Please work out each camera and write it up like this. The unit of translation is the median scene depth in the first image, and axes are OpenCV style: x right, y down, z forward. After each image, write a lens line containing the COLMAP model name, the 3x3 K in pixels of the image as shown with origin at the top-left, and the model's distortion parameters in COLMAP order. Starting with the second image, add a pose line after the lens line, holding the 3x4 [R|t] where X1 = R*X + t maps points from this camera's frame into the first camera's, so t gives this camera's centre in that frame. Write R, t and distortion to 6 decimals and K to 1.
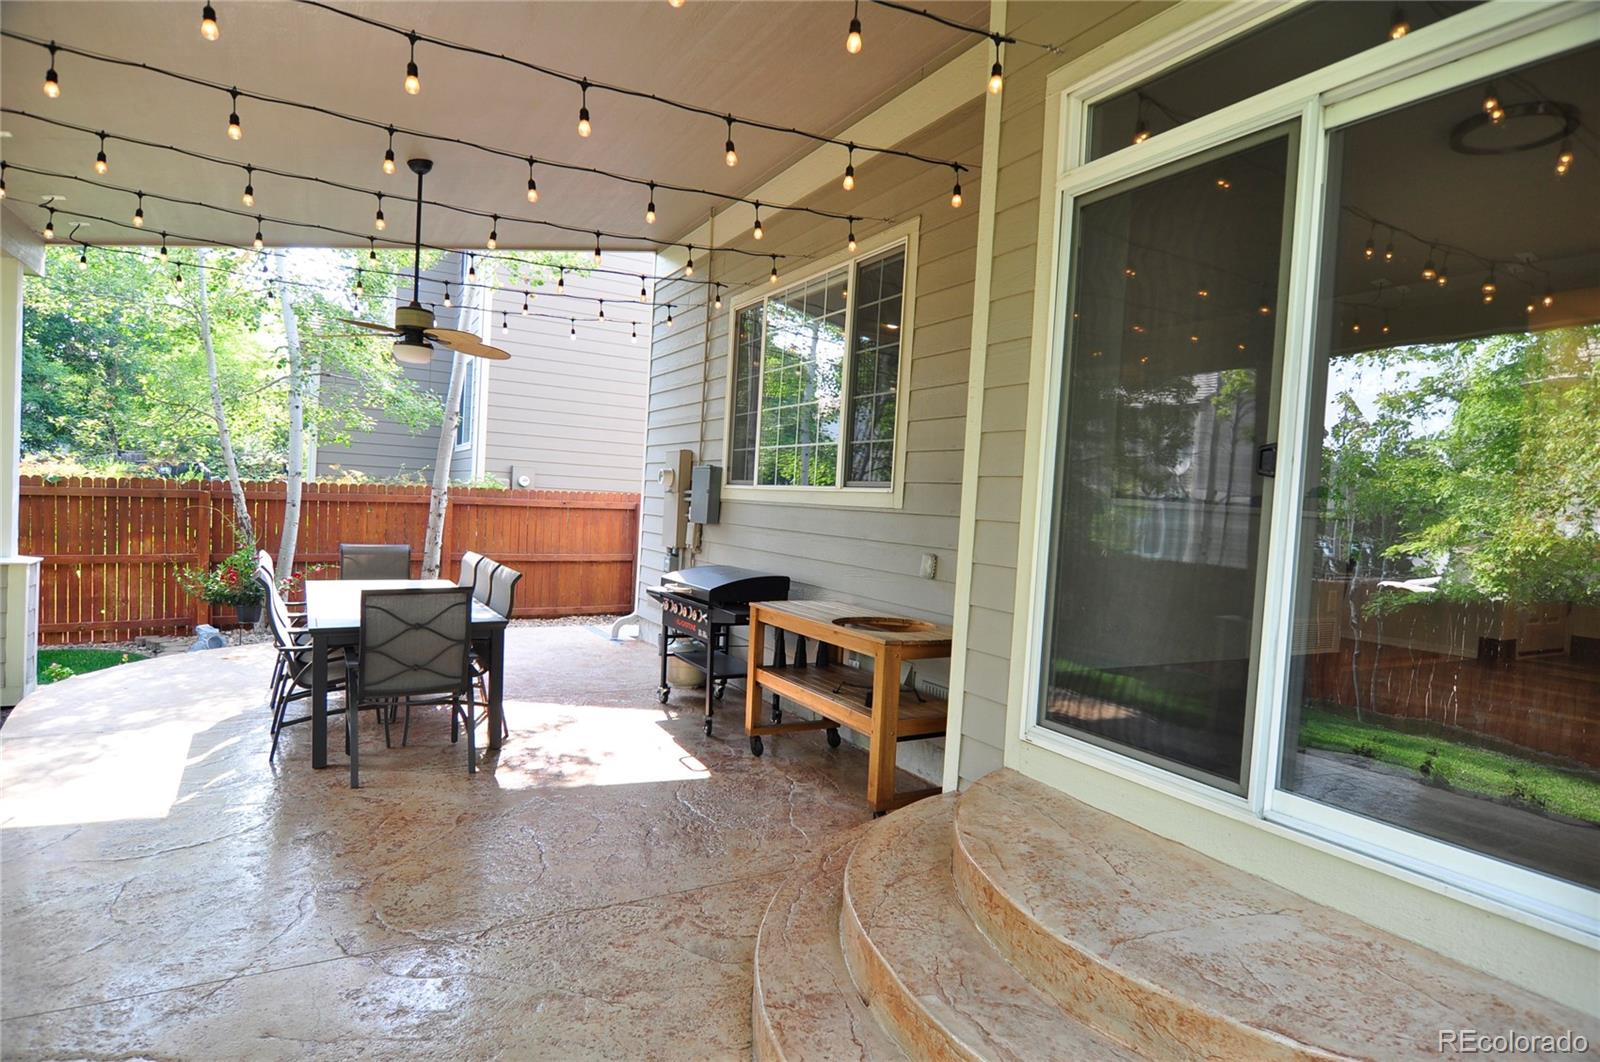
lens RADIAL K [[864.8, 0, 802.3], [0, 864.8, 536.1], [0, 0, 1]] dist [-0.003186, -0.011730]
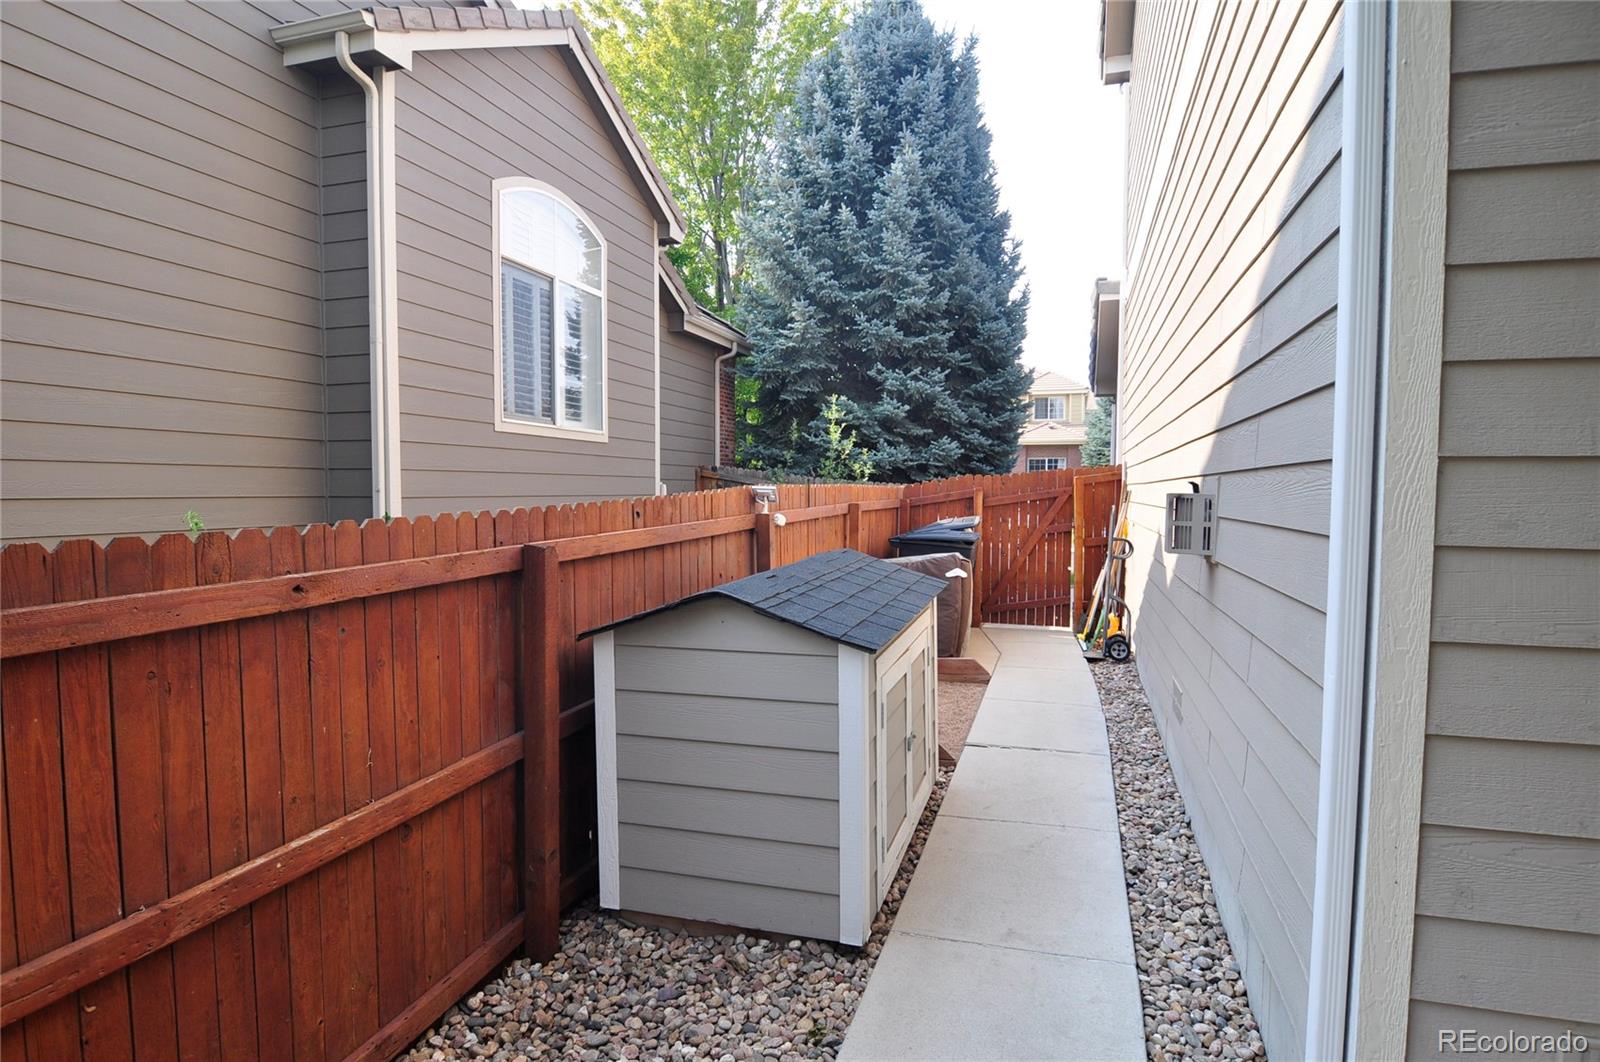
lens RADIAL K [[855.9, 0, 795.6], [0, 855.9, 535.2], [0, 0, 1]] dist [-0.001661, -0.011065]
pose [[0.722809, -0.090398, 0.685109, -0.429505], [0.067597, 0.995902, 0.060090, -0.070703], [-0.687734, 0.002878, 0.725957, 1.032070]]
